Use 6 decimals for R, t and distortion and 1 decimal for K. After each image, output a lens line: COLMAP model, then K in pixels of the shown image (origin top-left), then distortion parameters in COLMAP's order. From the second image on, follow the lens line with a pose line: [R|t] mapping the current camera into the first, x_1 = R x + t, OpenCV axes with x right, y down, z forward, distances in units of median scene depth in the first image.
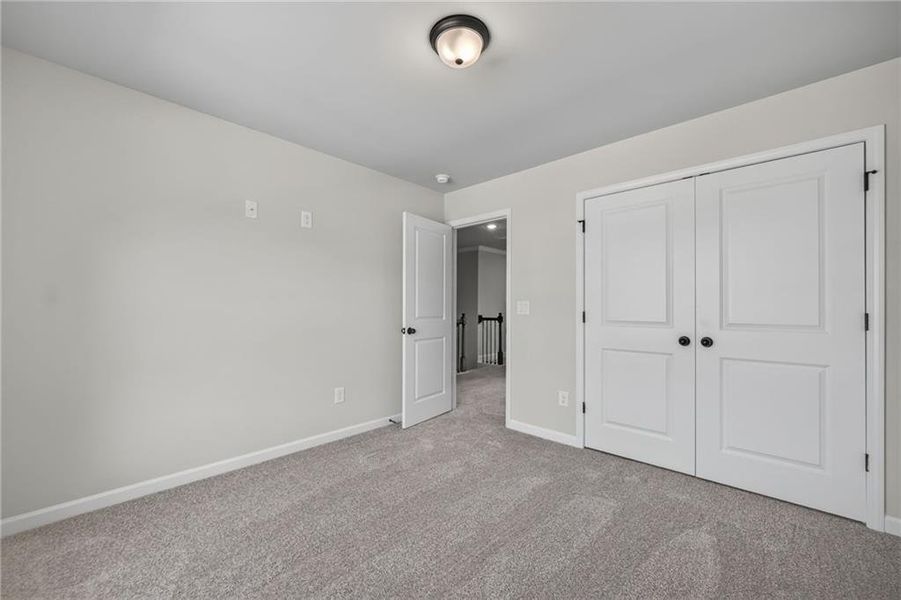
lens RADIAL K [[352.4, 0, 452.0], [0, 352.4, 306.3], [0, 0, 1]] dist [-0.001335, 0.000015]
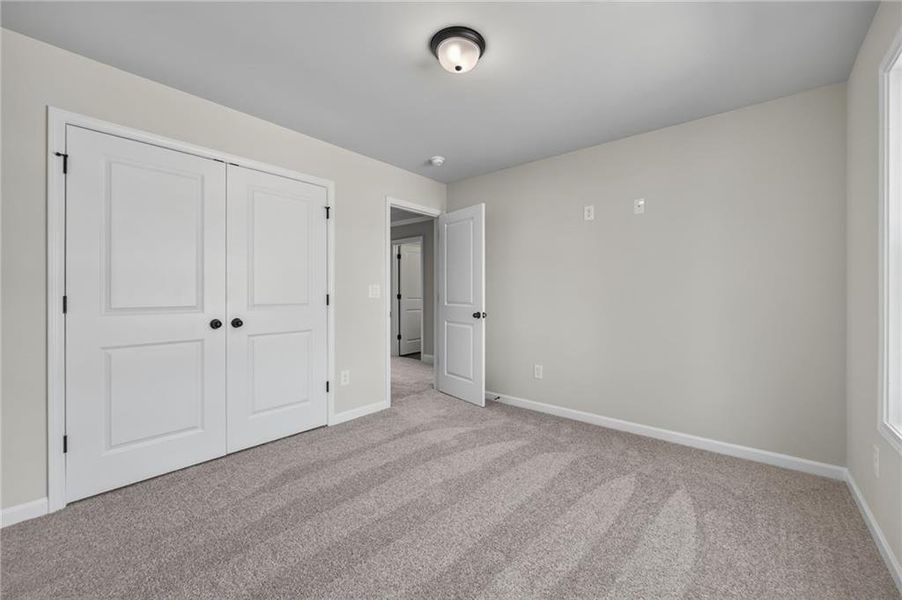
lens RADIAL K [[369.6, 0, 452.6], [0, 369.6, 291.5], [0, 0, 1]] dist [0.001046, 0.000020]
pose [[-0.064658, 0.001300, 0.997907, -0.435806], [-0.005930, 0.999981, -0.001687, 0.004411], [-0.997890, -0.006026, -0.064650, 0.416504]]
